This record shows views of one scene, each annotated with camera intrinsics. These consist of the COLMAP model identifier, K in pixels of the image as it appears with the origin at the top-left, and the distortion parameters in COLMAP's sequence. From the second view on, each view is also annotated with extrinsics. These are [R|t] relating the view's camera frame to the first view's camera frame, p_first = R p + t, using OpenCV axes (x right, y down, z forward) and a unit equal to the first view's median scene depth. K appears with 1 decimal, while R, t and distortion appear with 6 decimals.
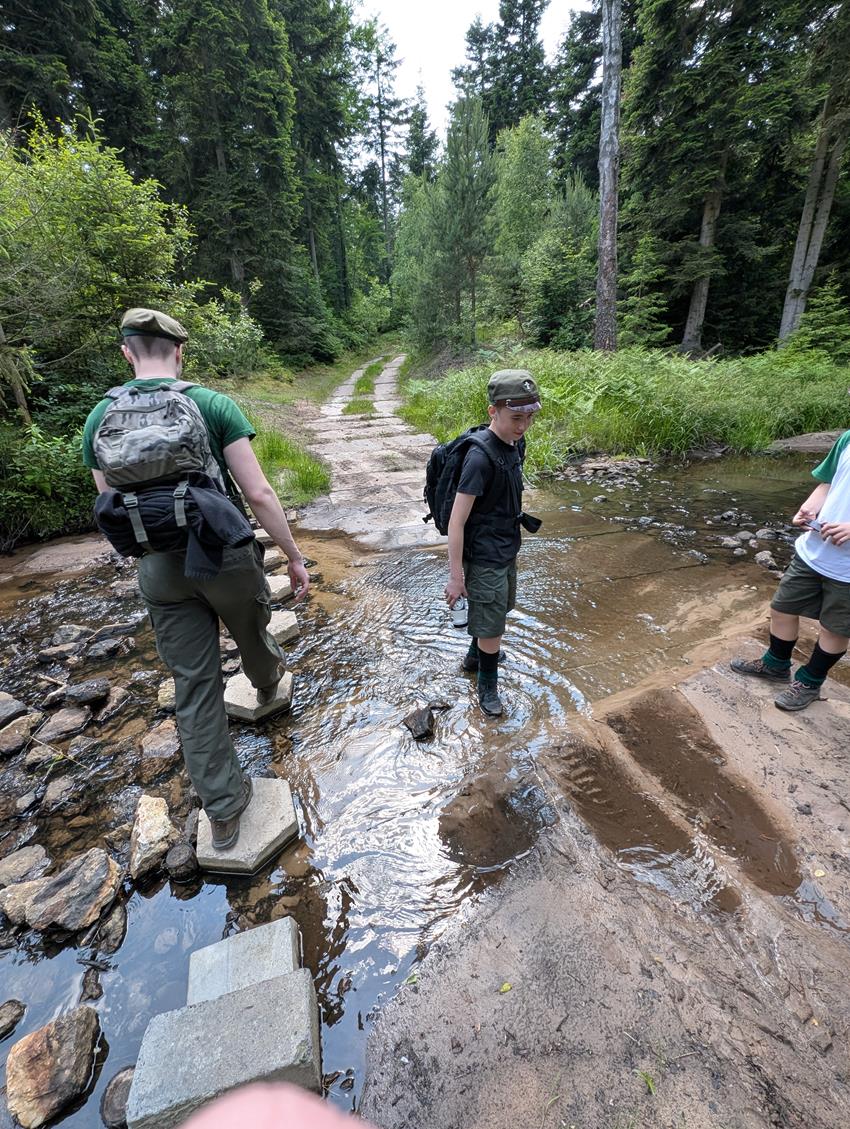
lens RADIAL K [[466.9, 0, 427.7], [0, 466.9, 565.8], [0, 0, 1]] dist [-0.000473, -0.002680]
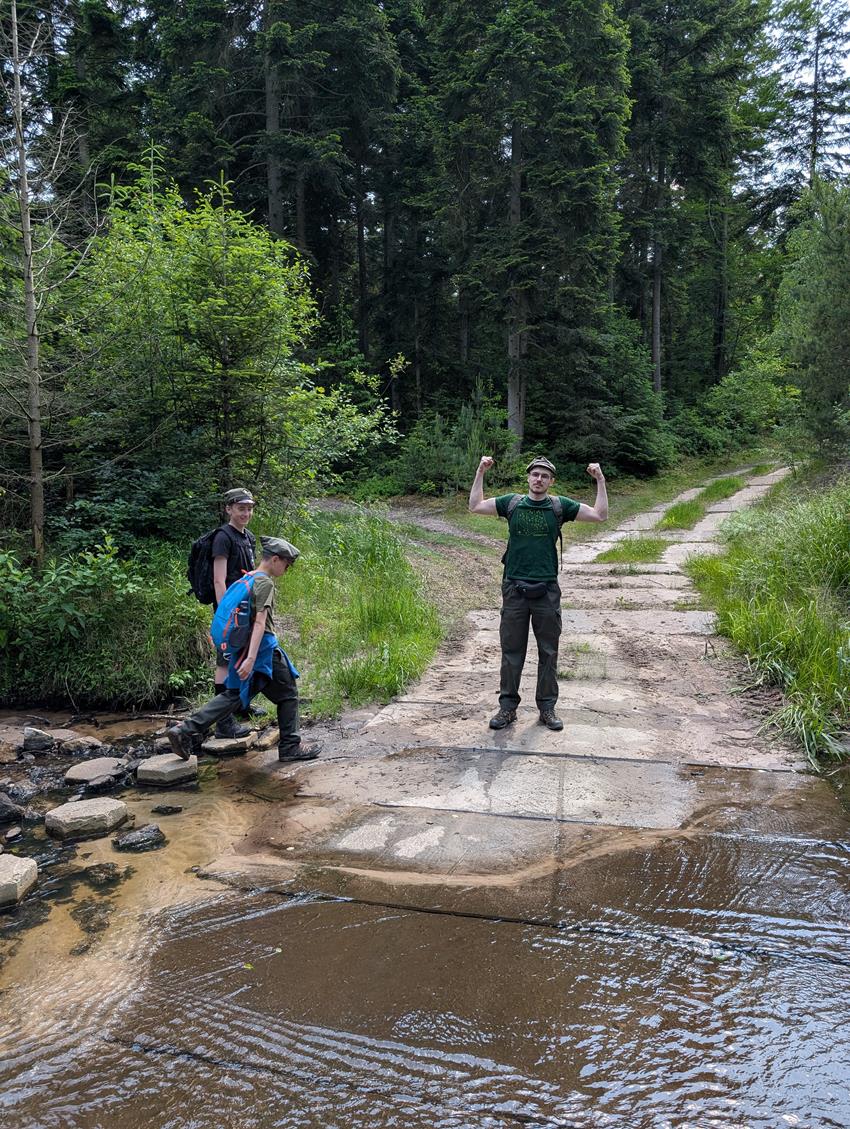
lens RADIAL K [[804.8, 0, 444.0], [0, 804.8, 574.2], [0, 0, 1]] dist [0.020064, -0.025645]
pose [[0.852463, 0.075809, -0.517262, 0.085561], [-0.218448, 0.950565, -0.220695, -0.030323], [0.474961, 0.301129, 0.826882, 0.063157]]
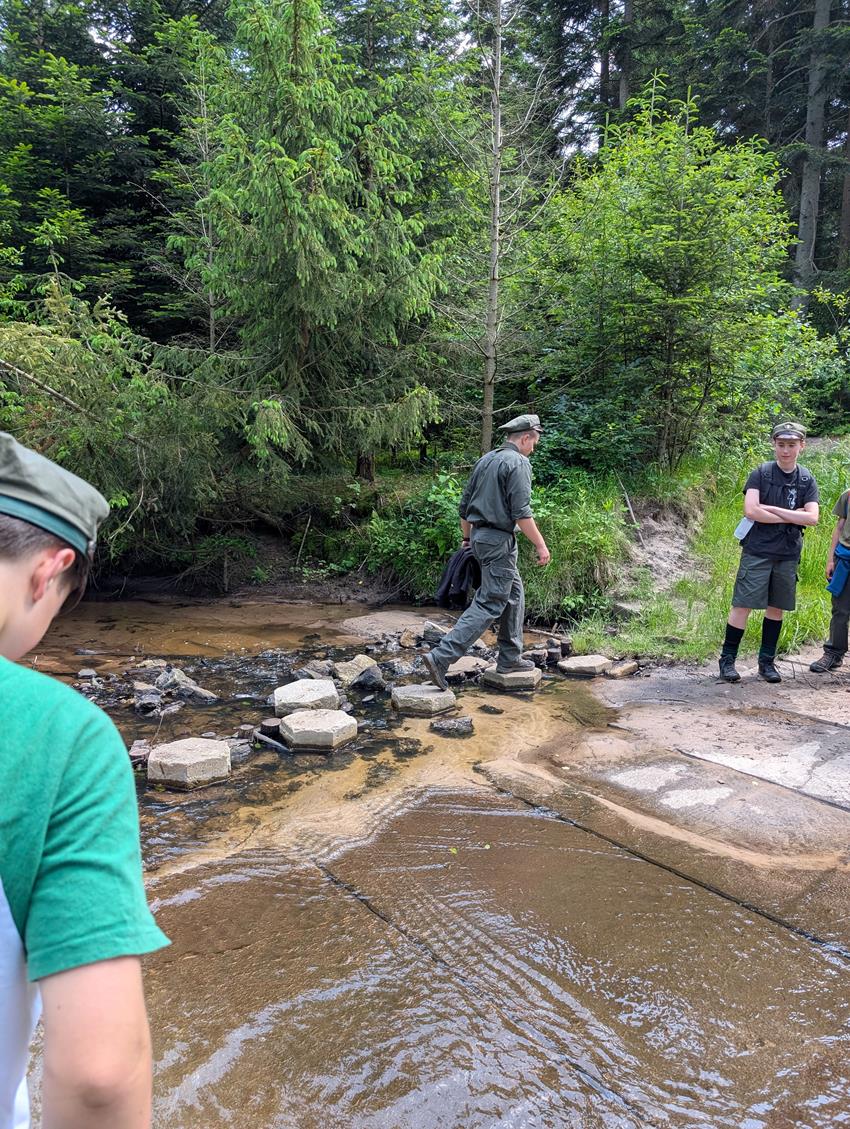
lens RADIAL K [[804.8, 0, 432.7], [0, 804.8, 561.2], [0, 0, 1]] dist [0.020064, -0.025645]
pose [[0.398285, 0.181560, -0.899113, 0.111616], [-0.376935, 0.926023, 0.020021, -0.039946], [0.836235, 0.330933, 0.437258, 0.092310]]
